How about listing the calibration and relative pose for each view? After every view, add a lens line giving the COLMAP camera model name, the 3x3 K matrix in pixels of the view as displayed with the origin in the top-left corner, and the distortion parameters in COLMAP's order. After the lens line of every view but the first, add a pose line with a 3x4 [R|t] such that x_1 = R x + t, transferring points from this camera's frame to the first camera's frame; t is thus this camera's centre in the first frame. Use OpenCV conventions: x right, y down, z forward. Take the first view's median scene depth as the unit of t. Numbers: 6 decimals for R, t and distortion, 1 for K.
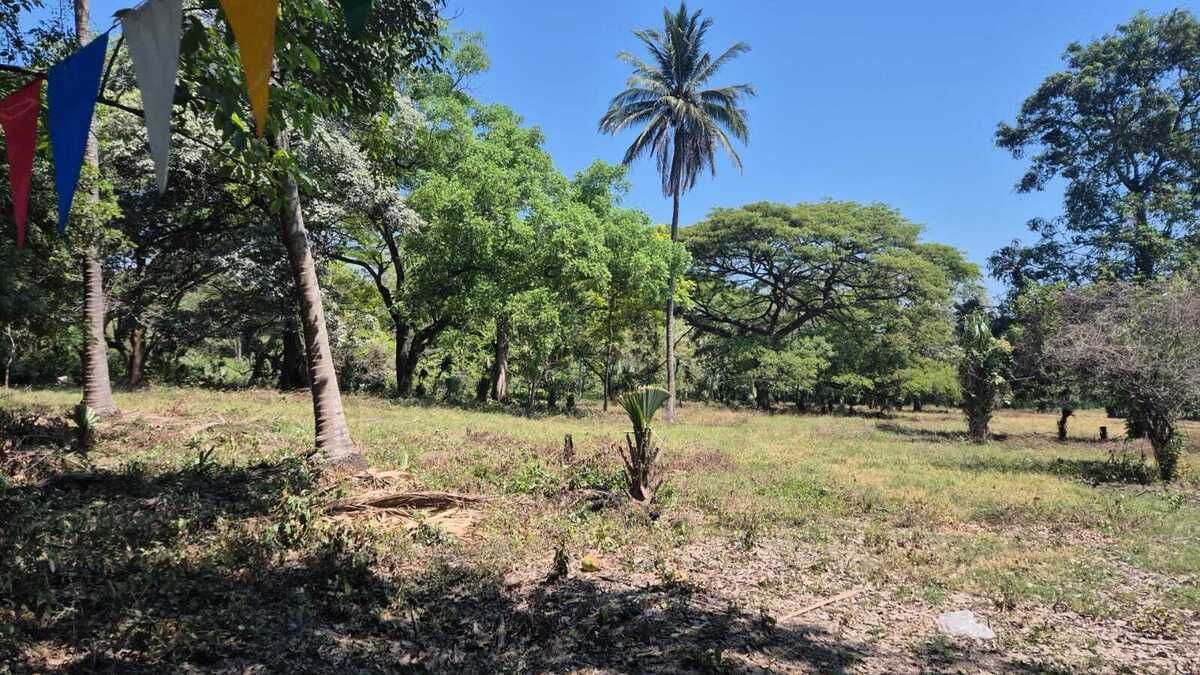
lens RADIAL K [[780.0, 0, 593.7], [0, 780.0, 343.8], [0, 0, 1]] dist [0.061174, -0.044463]
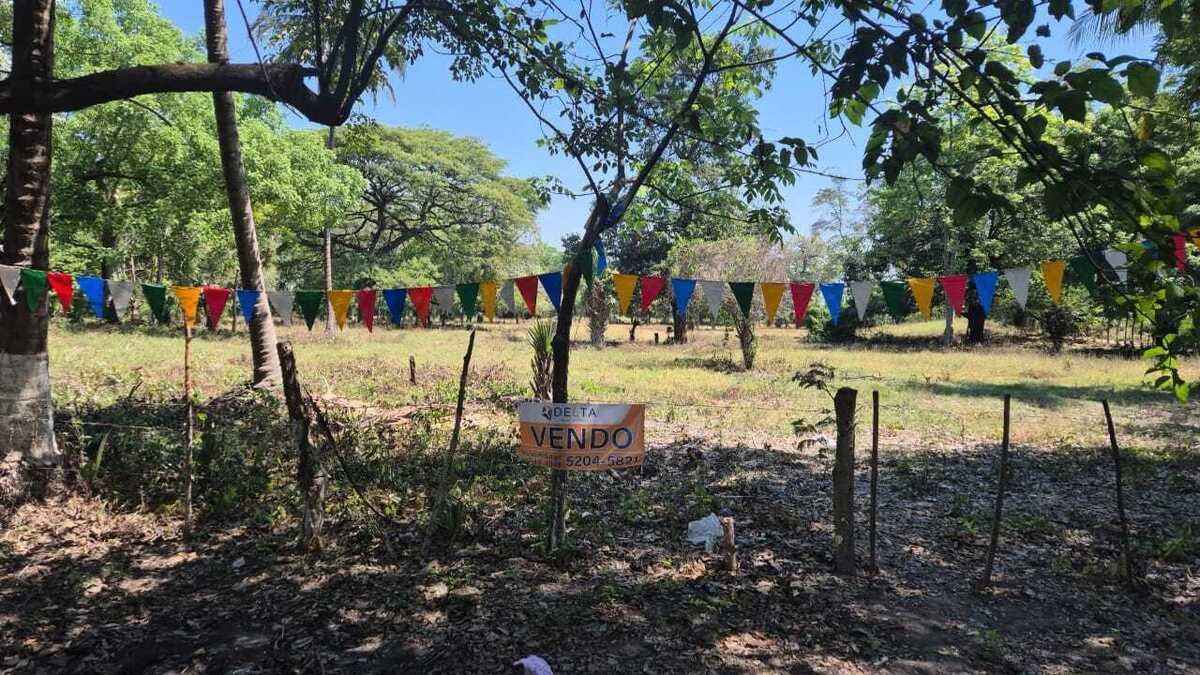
lens RADIAL K [[780.0, 0, 582.4], [0, 780.0, 329.0], [0, 0, 1]] dist [0.061174, -0.044463]
pose [[0.842712, -0.023056, 0.537871, -0.185740], [-0.027507, 0.995934, 0.085787, -0.013989], [-0.537662, -0.087089, 0.838651, -0.053871]]
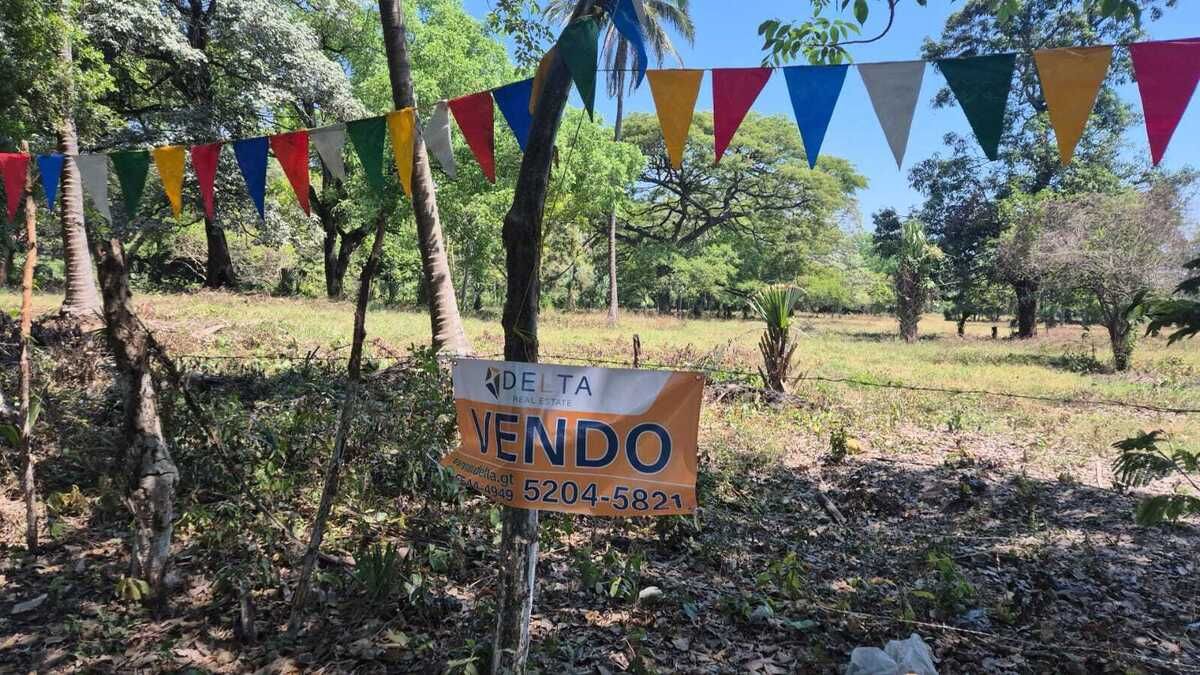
lens RADIAL K [[780.0, 0, 589.3], [0, 780.0, 341.9], [0, 0, 1]] dist [0.061174, -0.044463]
pose [[0.985251, -0.009952, 0.170826, -0.108869], [-0.009655, 0.993483, 0.113567, 0.004945], [-0.170843, -0.113541, 0.978734, 0.009334]]
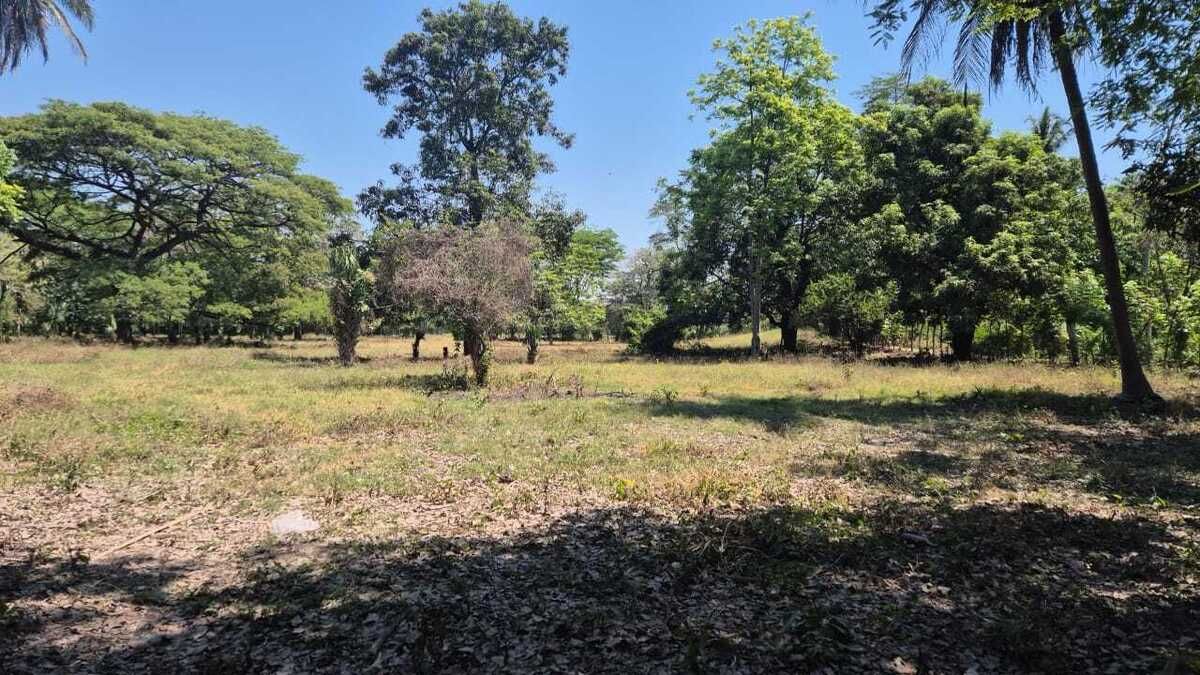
lens RADIAL K [[780.0, 0, 578.1], [0, 780.0, 342.2], [0, 0, 1]] dist [0.061174, -0.044463]
pose [[0.746183, -0.029477, 0.665089, 0.006955], [-0.028162, 0.996727, 0.075772, 0.001820], [-0.665145, -0.075270, 0.742910, -0.008414]]
